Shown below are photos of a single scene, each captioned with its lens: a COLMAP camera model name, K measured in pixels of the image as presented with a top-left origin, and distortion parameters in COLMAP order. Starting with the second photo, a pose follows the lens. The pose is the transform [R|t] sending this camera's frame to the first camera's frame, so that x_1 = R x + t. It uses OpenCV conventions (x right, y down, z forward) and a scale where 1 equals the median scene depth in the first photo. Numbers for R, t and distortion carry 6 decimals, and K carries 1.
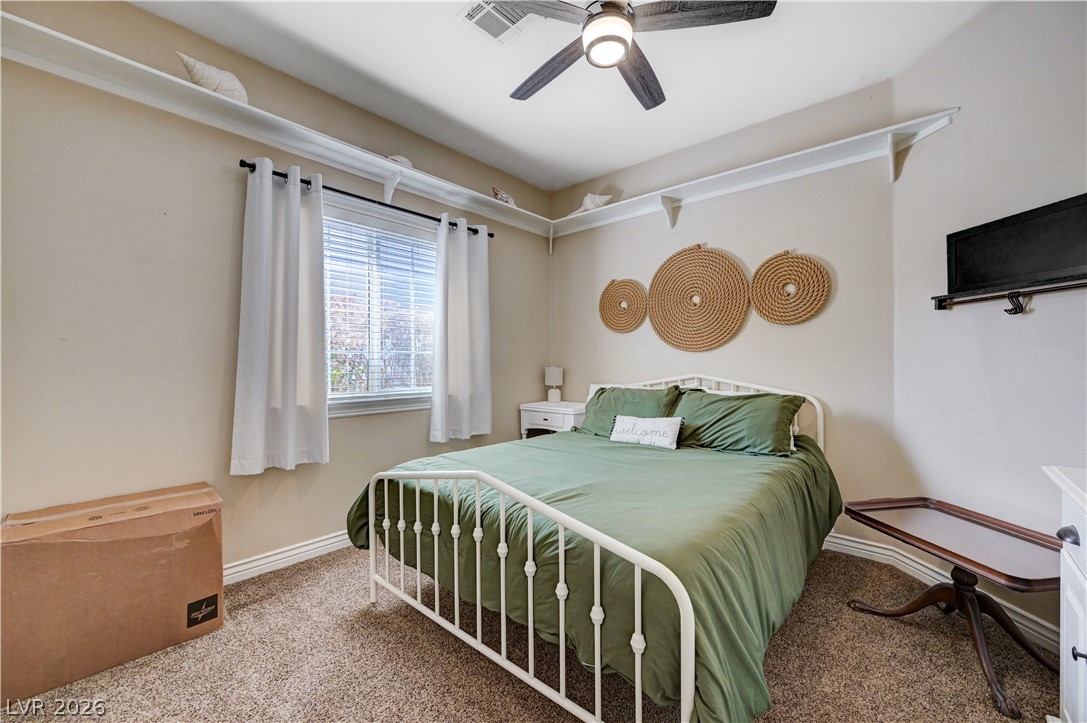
lens RADIAL K [[432.5, 0, 537.0], [0, 432.5, 361.9], [0, 0, 1]] dist [0.001429, 0.000122]
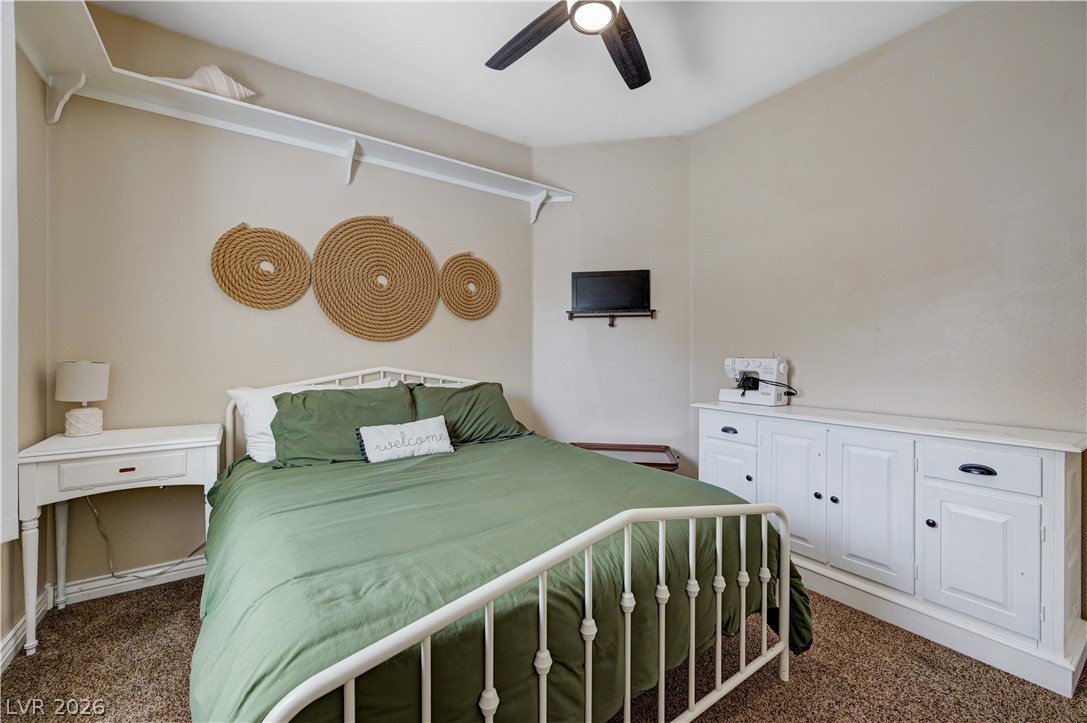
lens RADIAL K [[432.5, 0, 537.0], [0, 432.5, 361.9], [0, 0, 1]] dist [0.001429, 0.000122]
pose [[0.234288, -0.015475, 0.972044, -0.470169], [-0.000466, 0.999871, 0.016030, 0.003743], [-0.972167, -0.004208, 0.234251, 0.589098]]
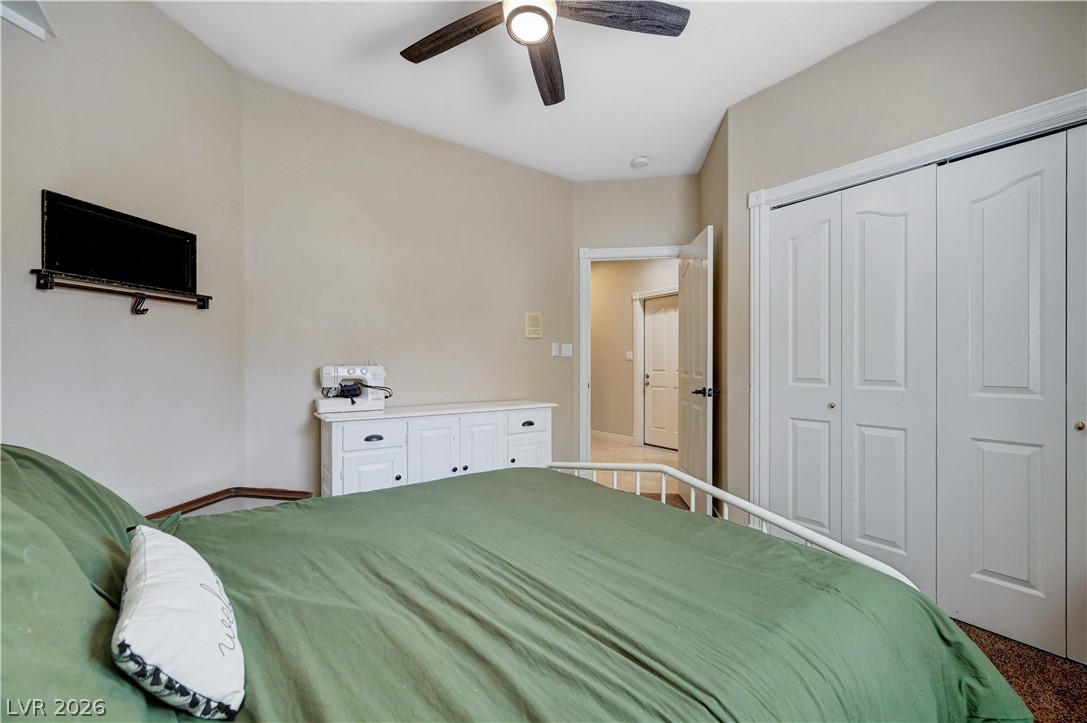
lens RADIAL K [[405.3, 0, 543.5], [0, 405.3, 361.5], [0, 0, 1]] dist [-0.000200, -0.000025]
pose [[-0.973137, -0.010673, 0.229980, -0.038128], [-0.008918, 0.999923, 0.008671, -0.009852], [-0.230054, 0.006387, -0.973157, 1.148496]]
